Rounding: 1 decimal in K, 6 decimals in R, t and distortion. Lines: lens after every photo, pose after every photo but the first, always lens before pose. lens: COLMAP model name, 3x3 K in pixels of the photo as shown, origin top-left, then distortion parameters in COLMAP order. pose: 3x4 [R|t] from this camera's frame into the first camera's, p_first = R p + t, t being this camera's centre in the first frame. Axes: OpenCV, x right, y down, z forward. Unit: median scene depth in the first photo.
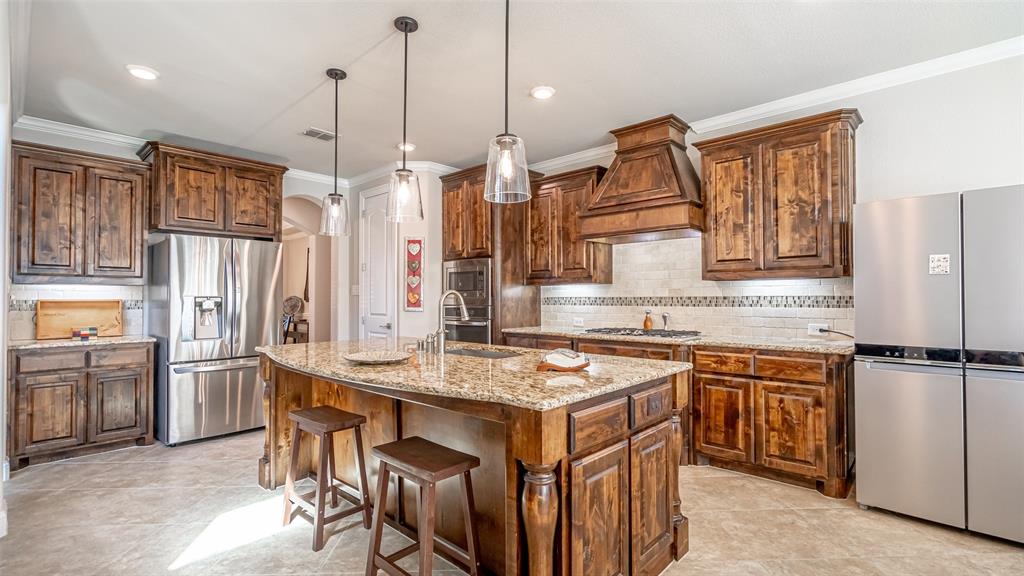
lens RADIAL K [[456.9, 0, 512.0], [0, 456.9, 288.0], [0, 0, 1]] dist [-0.015724, 0.000566]
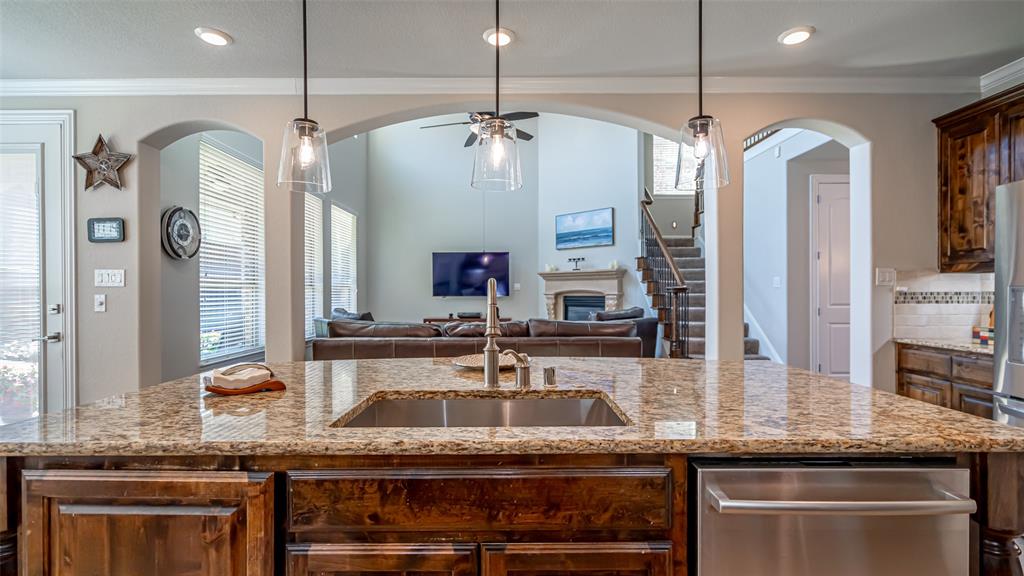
lens RADIAL K [[468.2, 0, 512.0], [0, 468.2, 288.0], [0, 0, 1]] dist [-0.001149, -0.000211]
pose [[-0.737997, 0.003332, -0.674796, 0.192714], [0.024326, 0.999469, -0.021669, 0.019507], [0.674366, -0.032406, -0.737686, 1.069485]]
